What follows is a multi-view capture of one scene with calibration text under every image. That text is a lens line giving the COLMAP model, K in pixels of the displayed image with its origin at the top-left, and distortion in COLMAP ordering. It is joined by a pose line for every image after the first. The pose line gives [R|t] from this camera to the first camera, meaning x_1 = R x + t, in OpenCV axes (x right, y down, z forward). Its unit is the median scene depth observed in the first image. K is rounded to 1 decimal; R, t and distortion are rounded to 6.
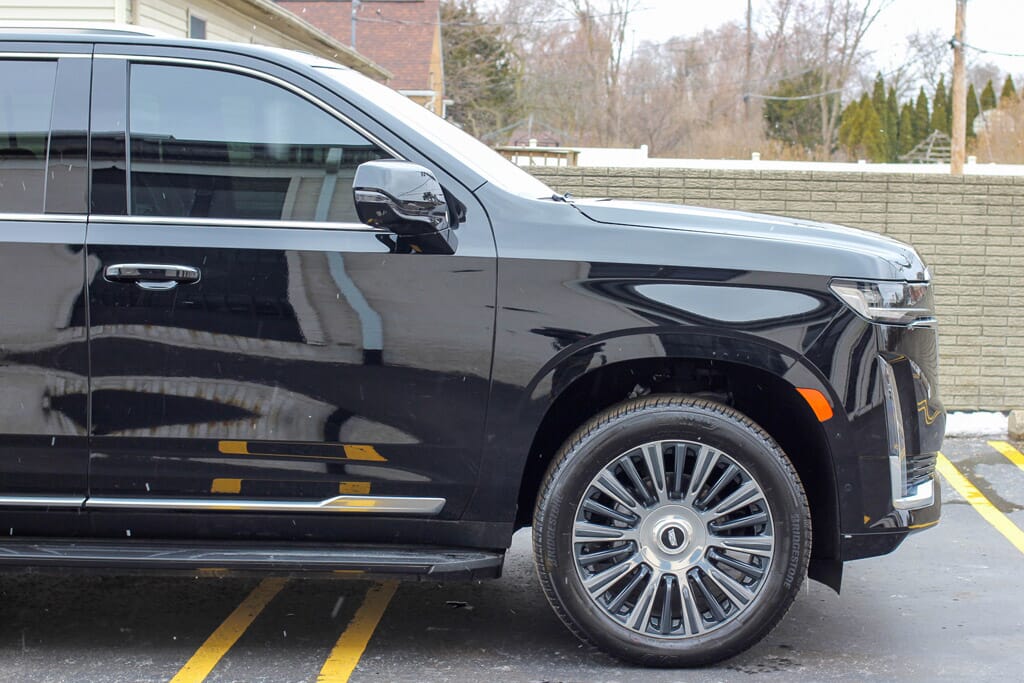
lens RADIAL K [[1660.0, 0, 512.3], [0, 1660.0, 360.6], [0, 0, 1]] dist [-0.047602, 0.123025]
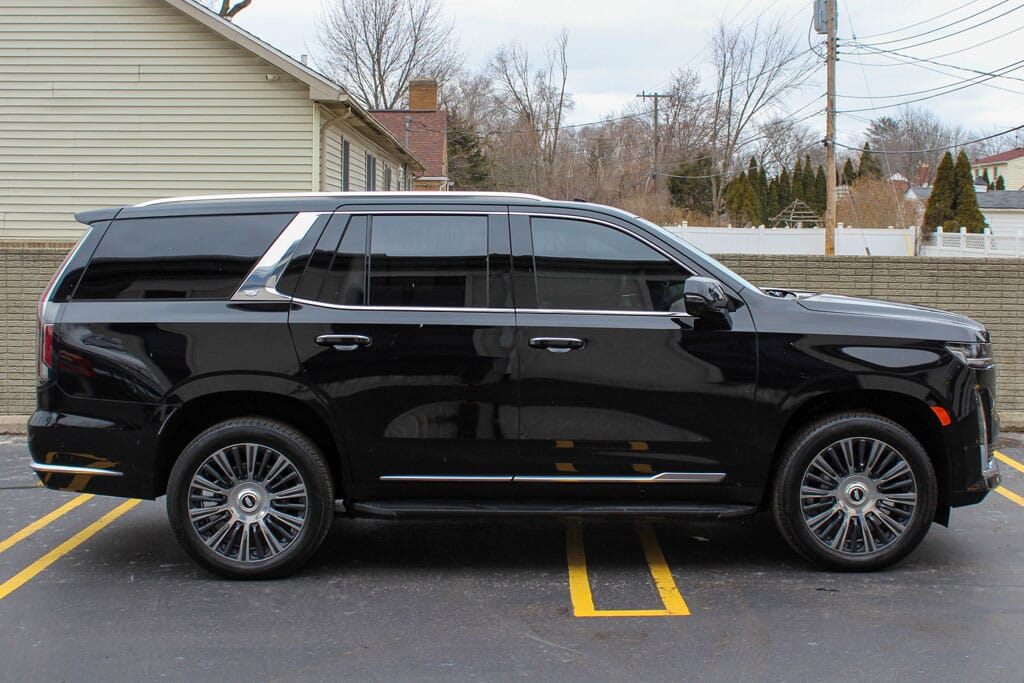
lens RADIAL K [[1229.4, 0, 512.0], [0, 1229.4, 341.5], [0, 0, 1]] dist [-0.051767, 0.027472]
pose [[0.999737, -0.008554, 0.021282, -0.283094], [0.009066, 0.999669, -0.024082, -0.023637], [-0.021069, 0.024269, 0.999483, -0.252333]]
